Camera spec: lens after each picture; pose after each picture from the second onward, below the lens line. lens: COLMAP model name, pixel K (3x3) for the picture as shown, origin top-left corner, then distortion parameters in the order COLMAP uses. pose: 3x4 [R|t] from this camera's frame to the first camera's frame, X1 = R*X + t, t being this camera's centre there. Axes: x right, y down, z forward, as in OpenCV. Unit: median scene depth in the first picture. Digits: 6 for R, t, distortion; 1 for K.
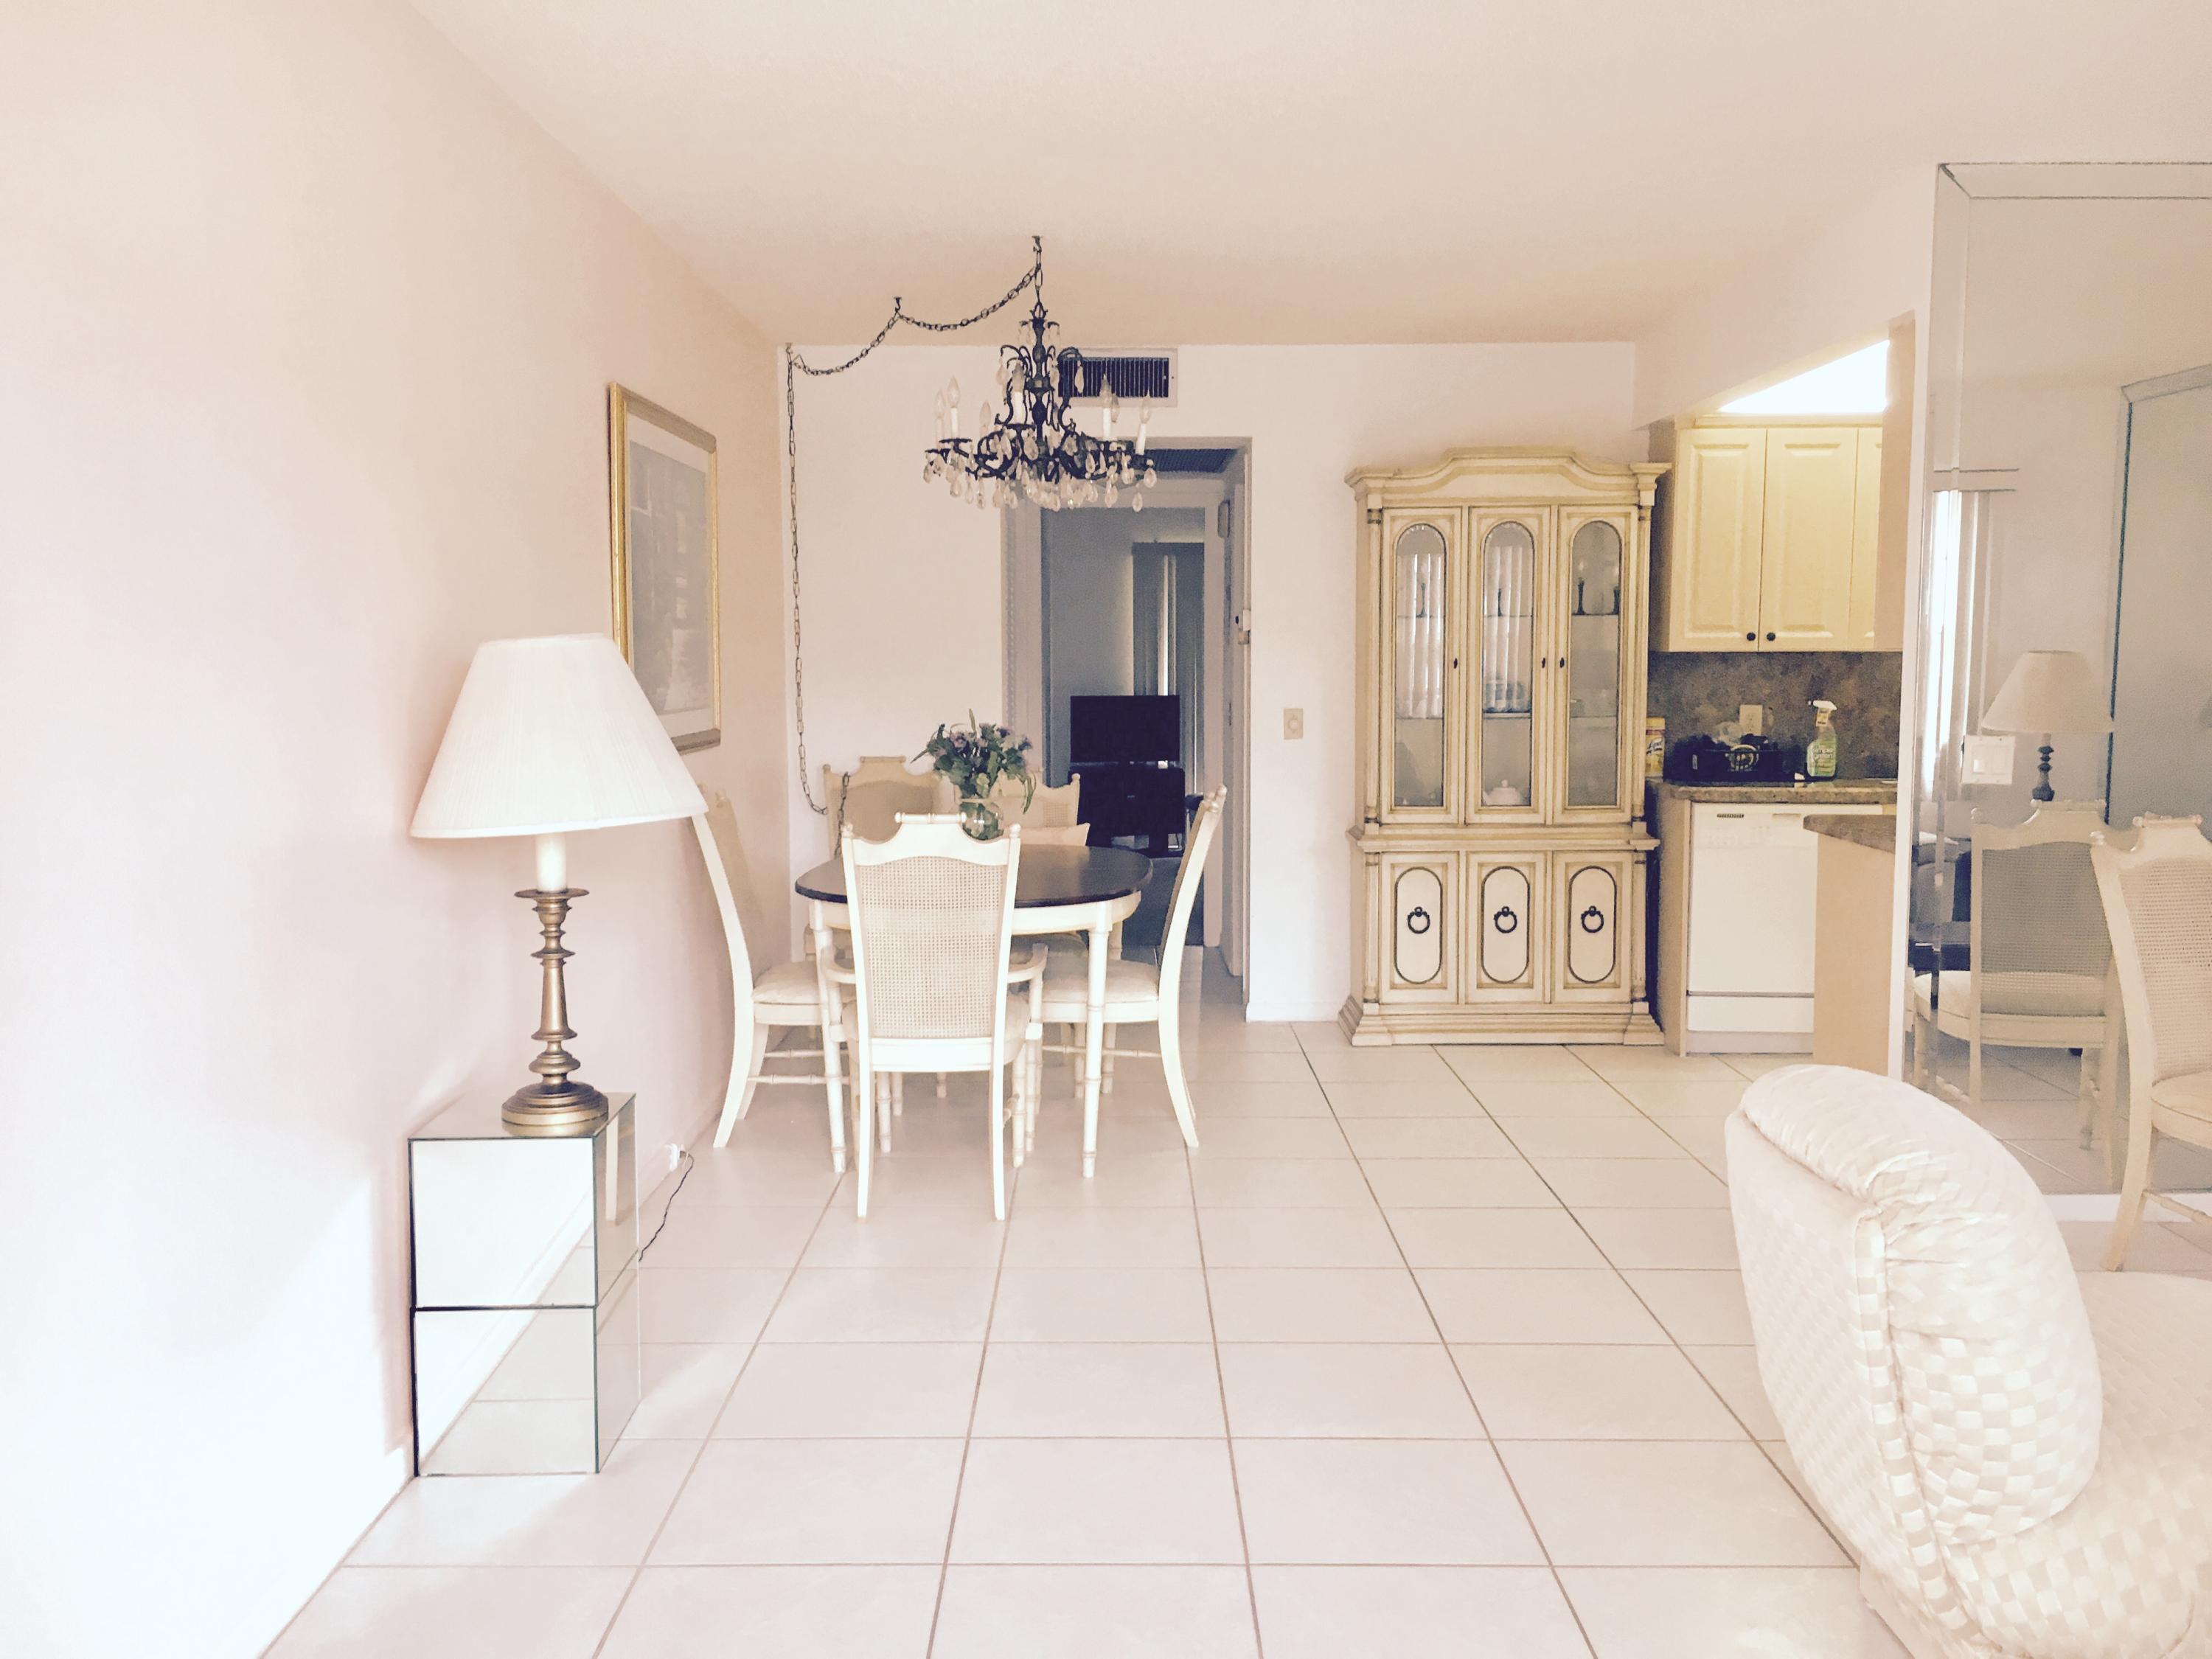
lens RADIAL K [[1889.4, 0, 1111.1], [0, 1889.4, 815.6], [0, 0, 1]] dist [0.080397, -0.117630]
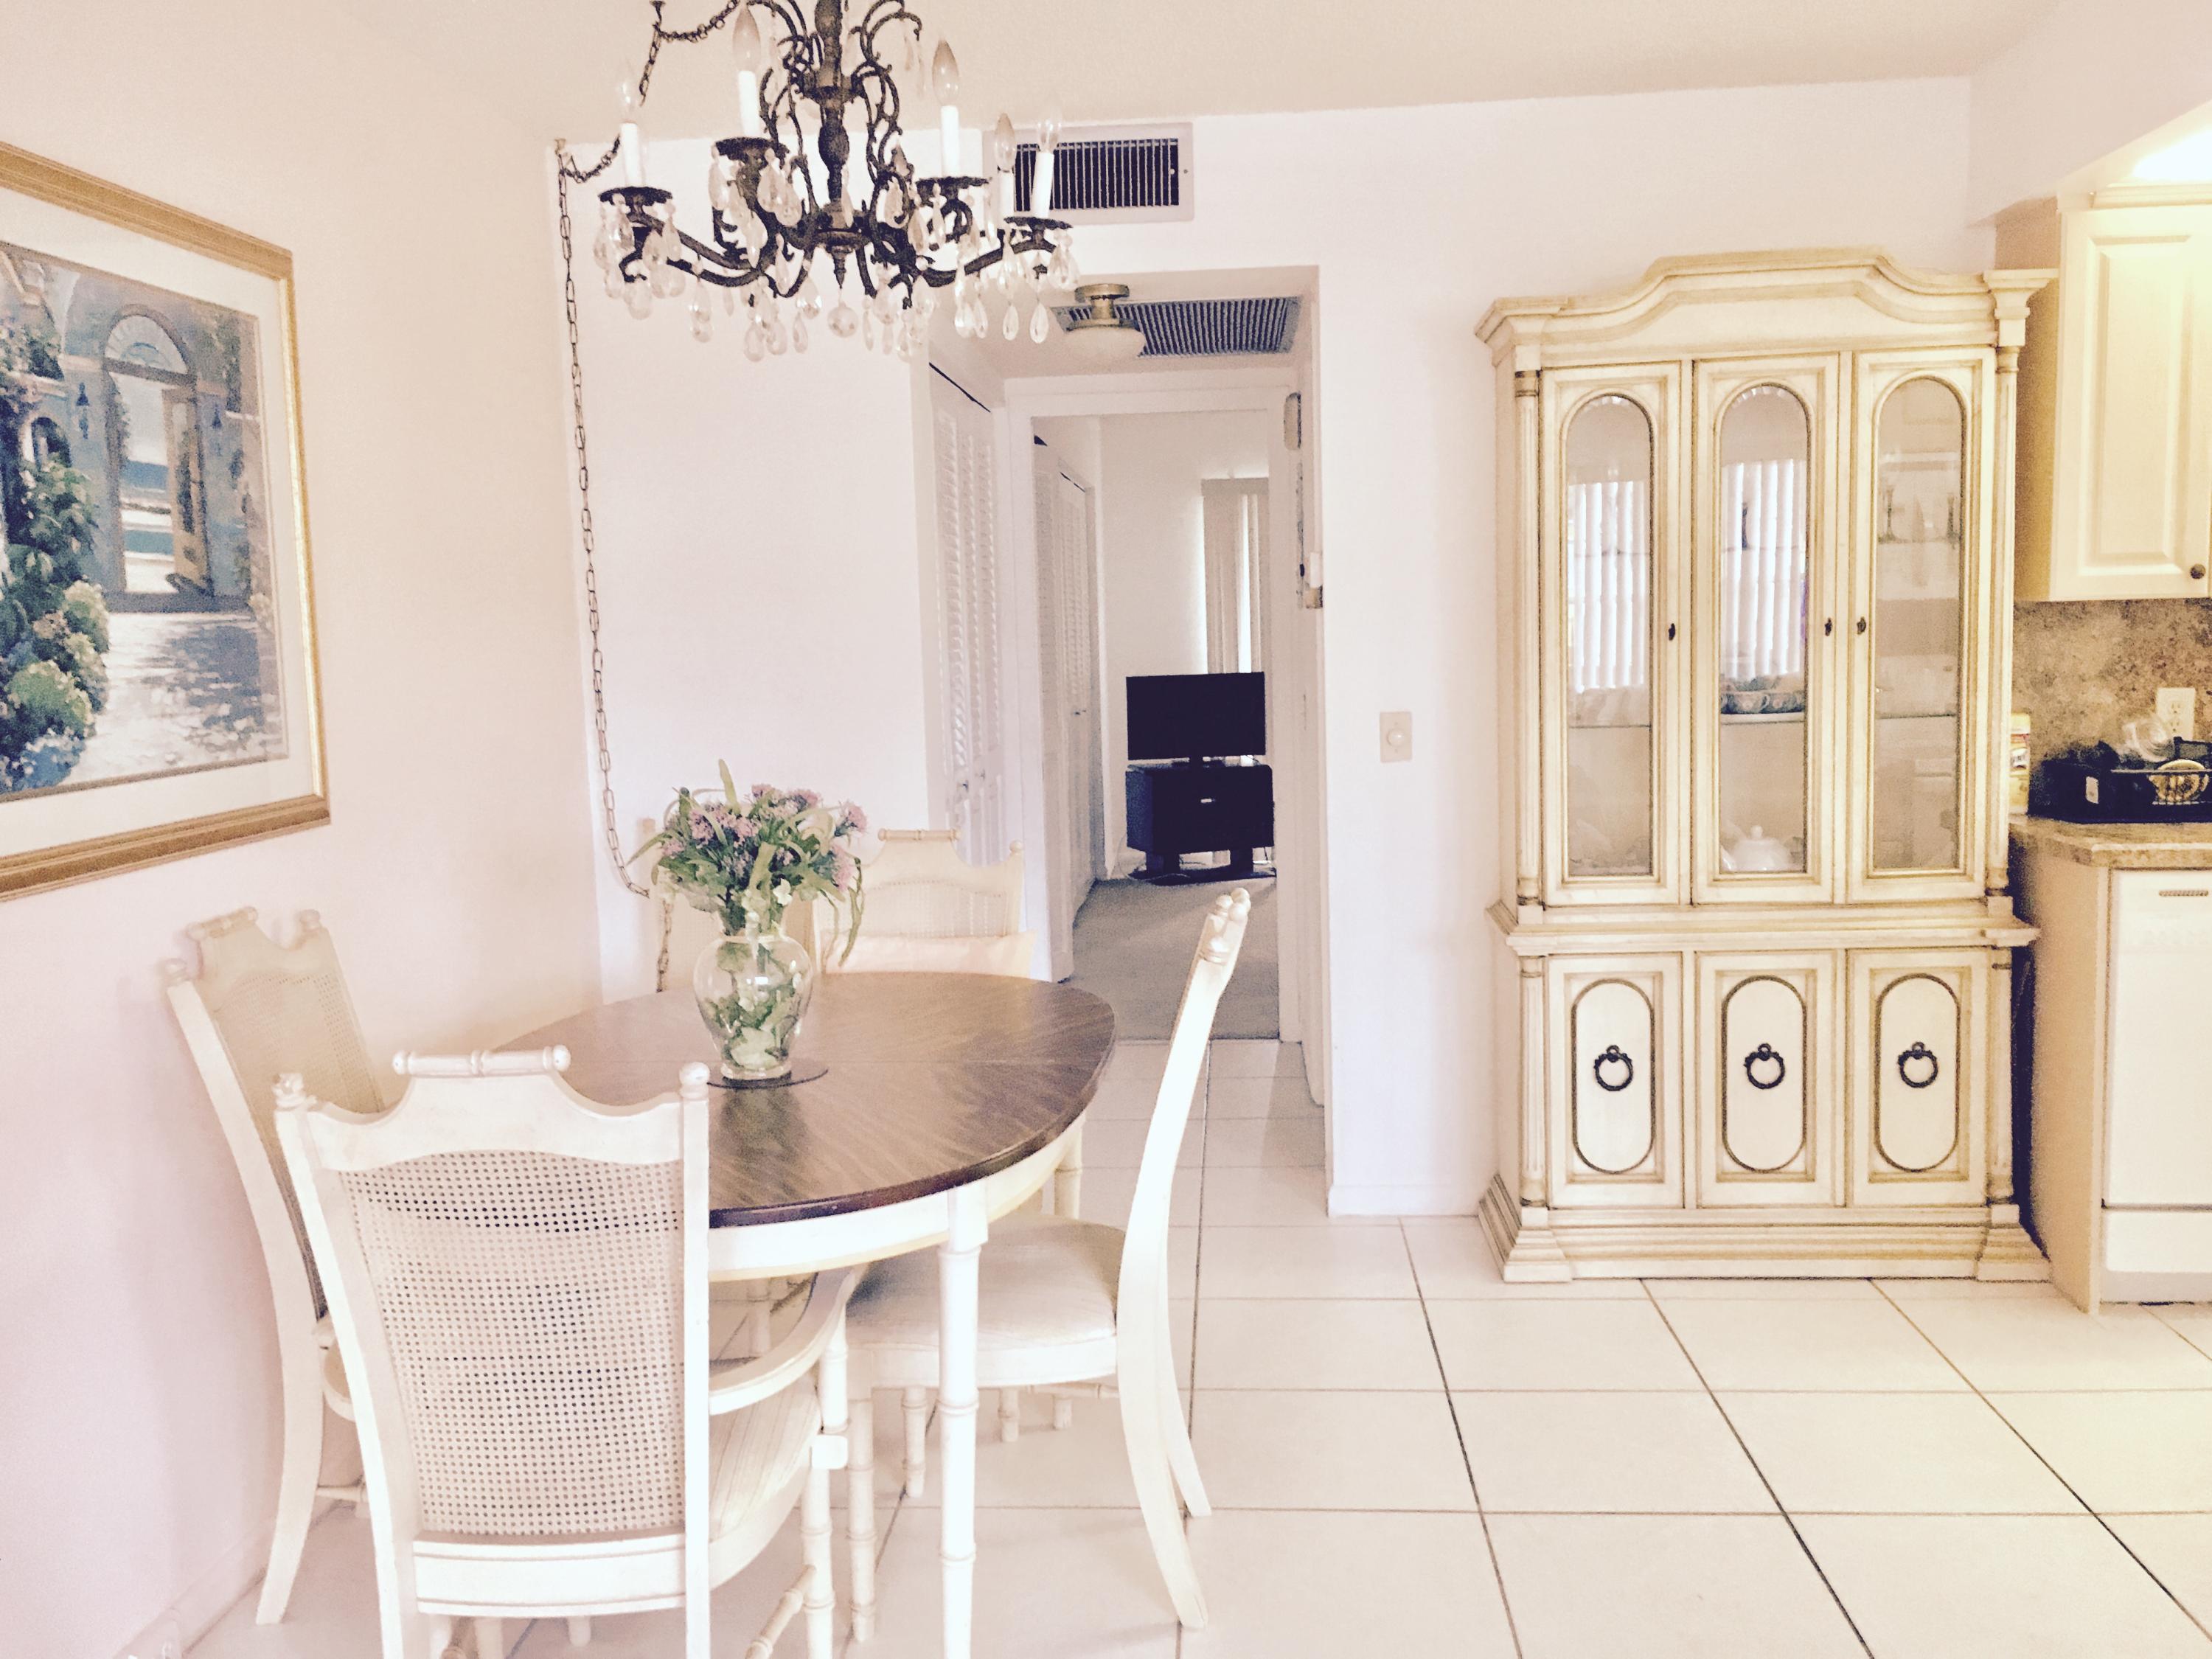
lens RADIAL K [[1889.4, 0, 1095.4], [0, 1889.4, 826.5], [0, 0, 1]] dist [0.080397, -0.117630]
pose [[0.996847, -0.019041, -0.077023, 0.048627], [0.021006, 0.999472, 0.024773, -0.038804], [0.076511, -0.026313, 0.996721, 0.401459]]
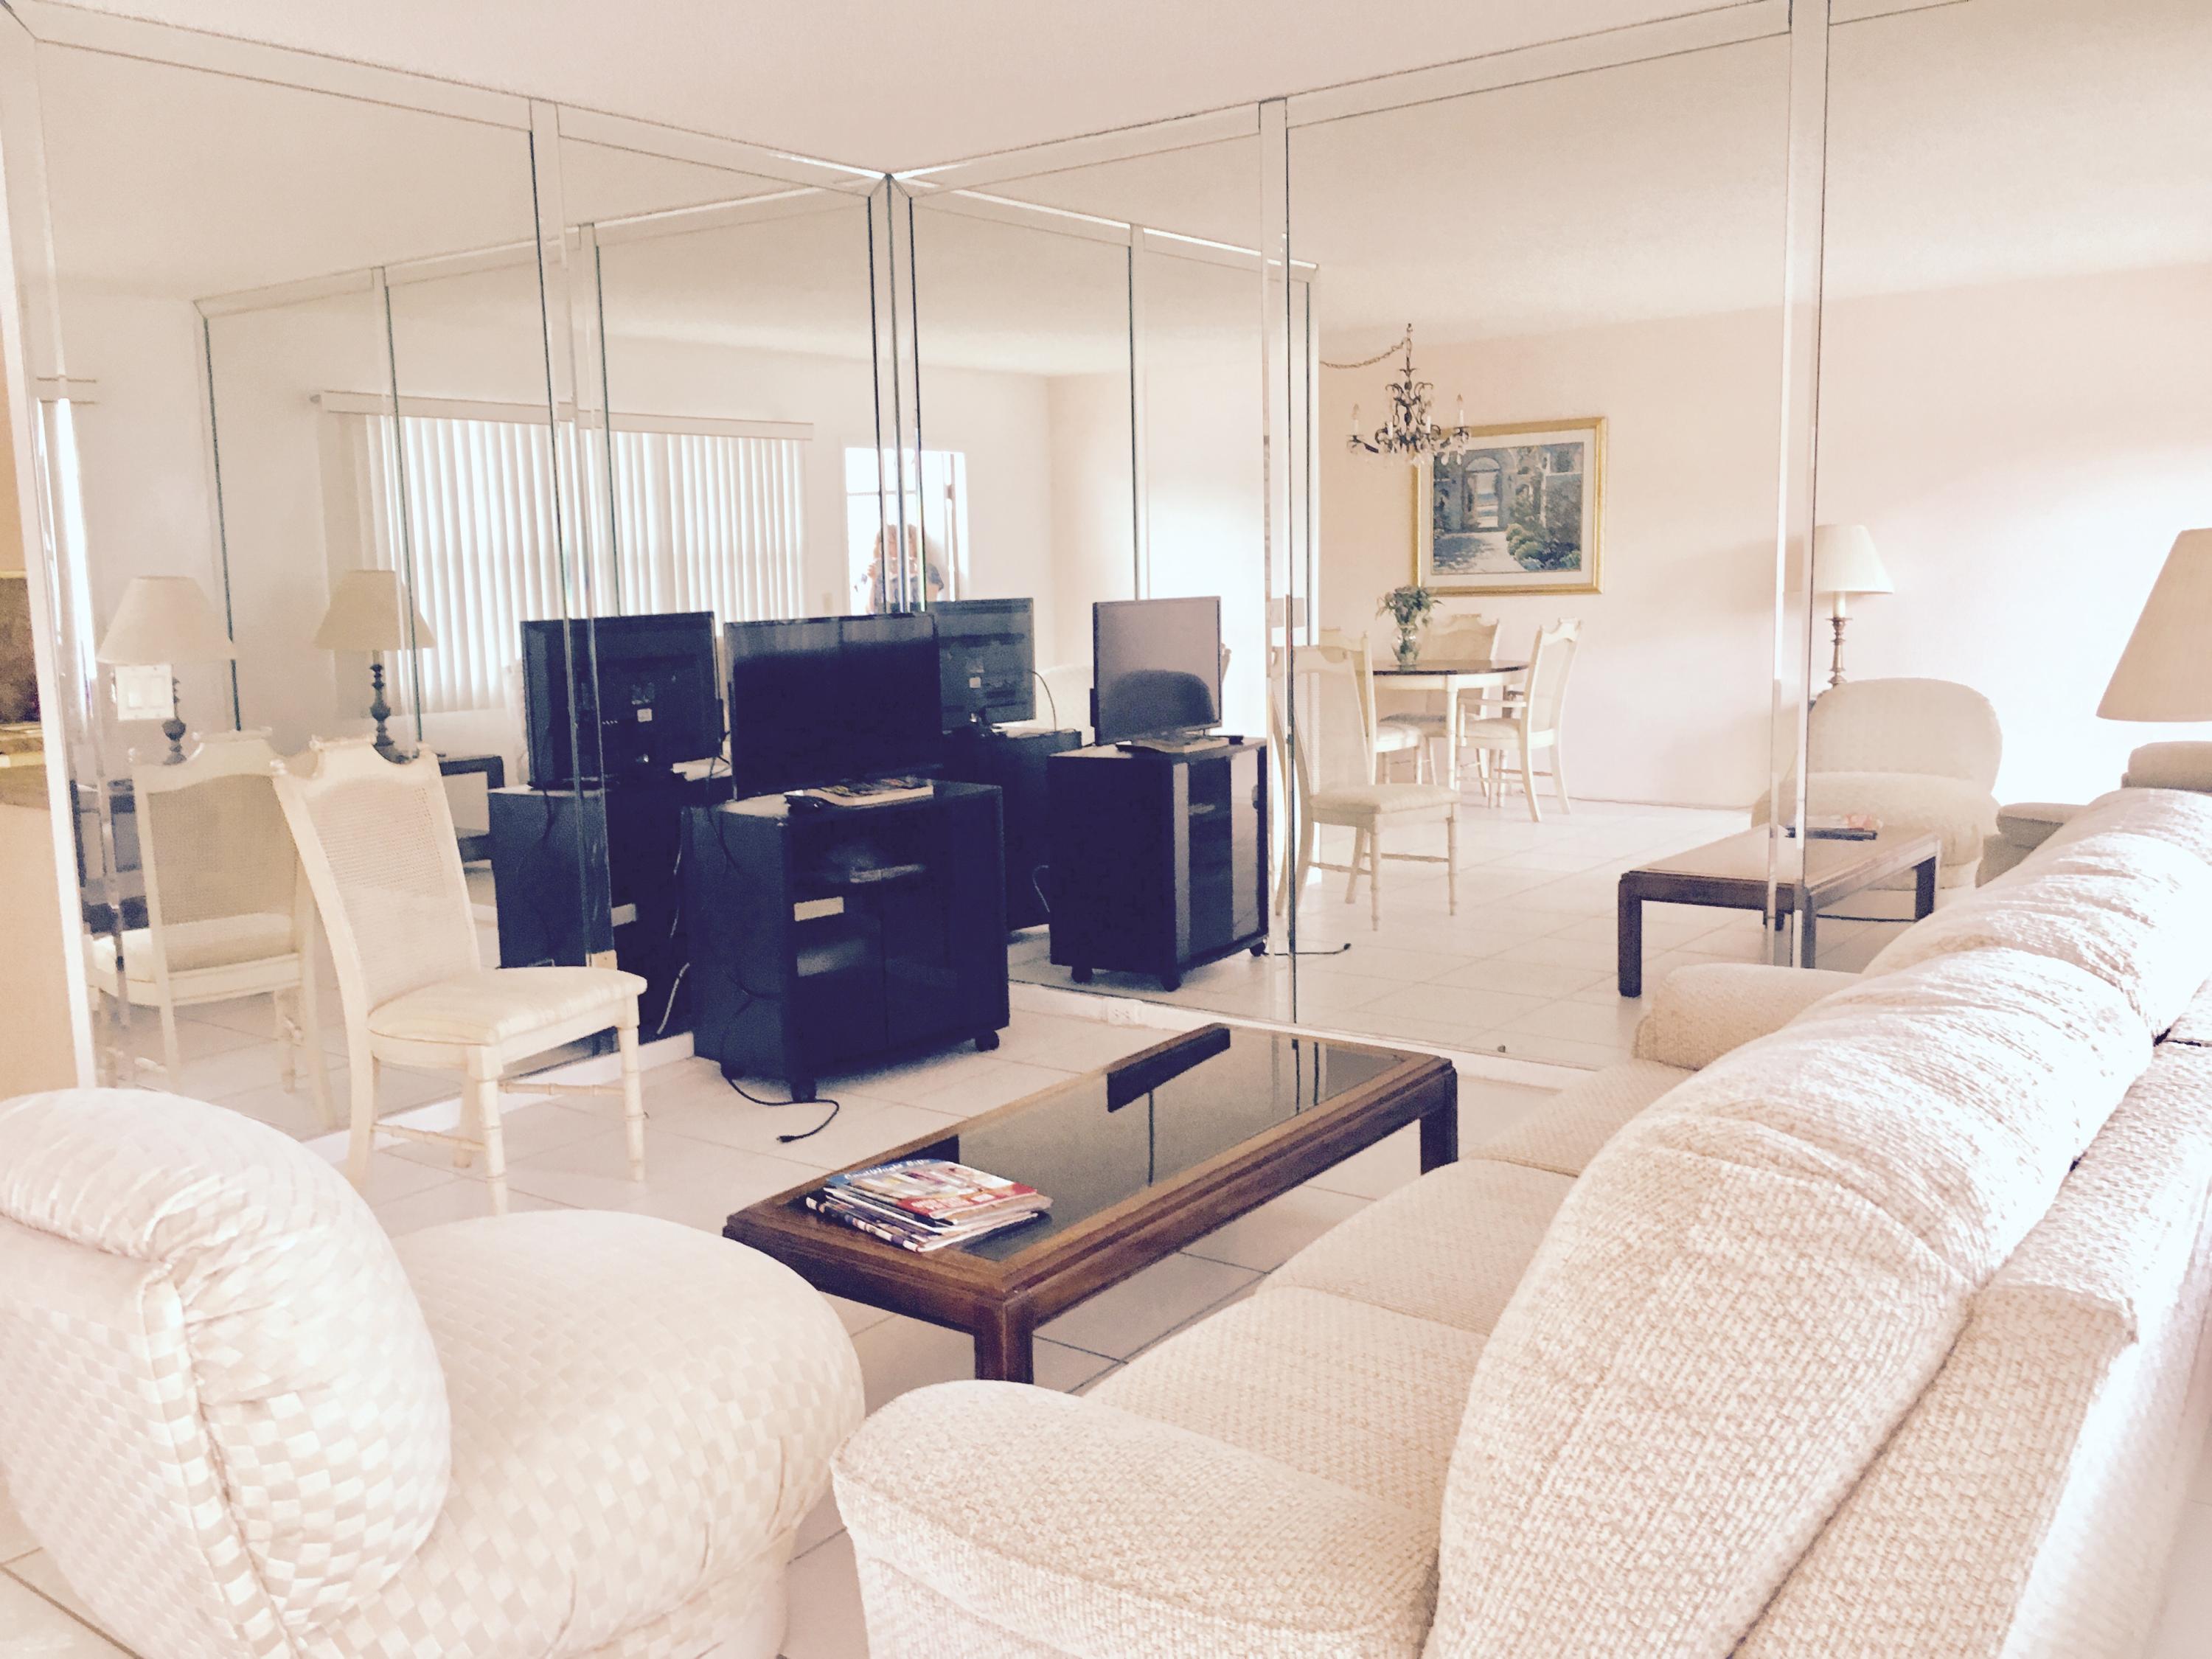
lens RADIAL K [[1889.4, 0, 1097.9], [0, 1889.4, 833.8], [0, 0, 1]] dist [0.080397, -0.117630]
pose [[0.604556, -0.127508, 0.786291, 0.035434], [0.093611, 0.991638, 0.088833, -0.002063], [-0.791043, 0.019901, 0.611437, 0.195877]]
